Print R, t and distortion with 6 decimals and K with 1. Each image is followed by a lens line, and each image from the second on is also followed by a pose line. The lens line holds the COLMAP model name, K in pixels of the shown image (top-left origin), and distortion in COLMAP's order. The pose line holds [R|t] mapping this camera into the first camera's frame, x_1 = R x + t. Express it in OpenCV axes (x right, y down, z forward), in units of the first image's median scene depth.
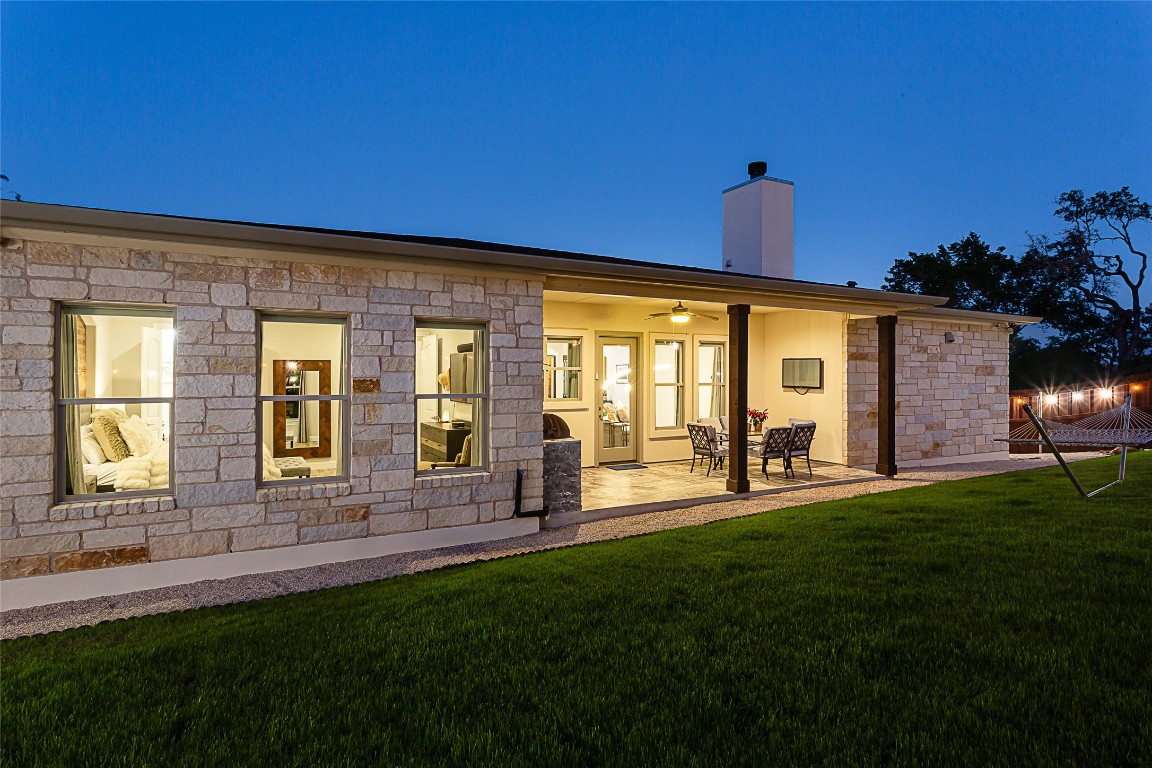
lens RADIAL K [[629.5, 0, 577.2], [0, 629.5, 382.5], [0, 0, 1]] dist [0.009342, 0.000110]
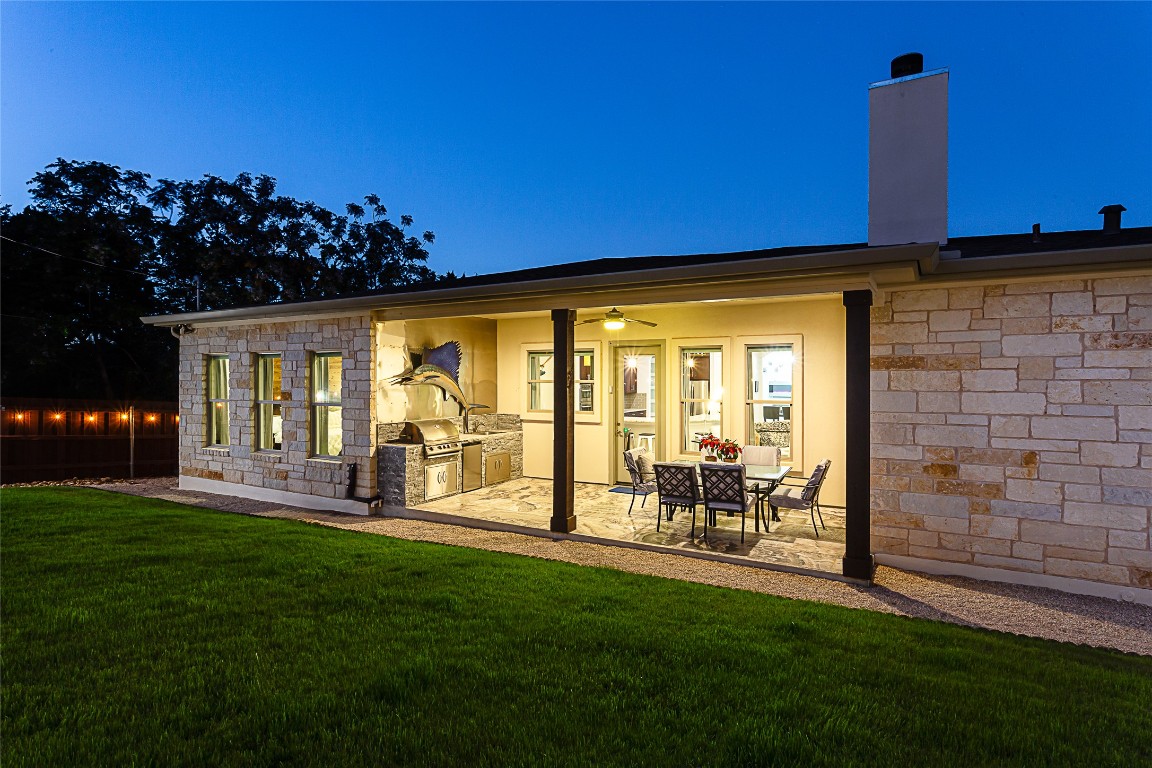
lens RADIAL K [[629.5, 0, 579.2], [0, 629.5, 378.1], [0, 0, 1]] dist [0.009342, 0.000110]
pose [[0.502334, 0.001246, -0.864673, 1.239150], [-0.008601, 0.999957, -0.003556, -0.035608], [0.864631, 0.009223, 0.502323, 0.732903]]
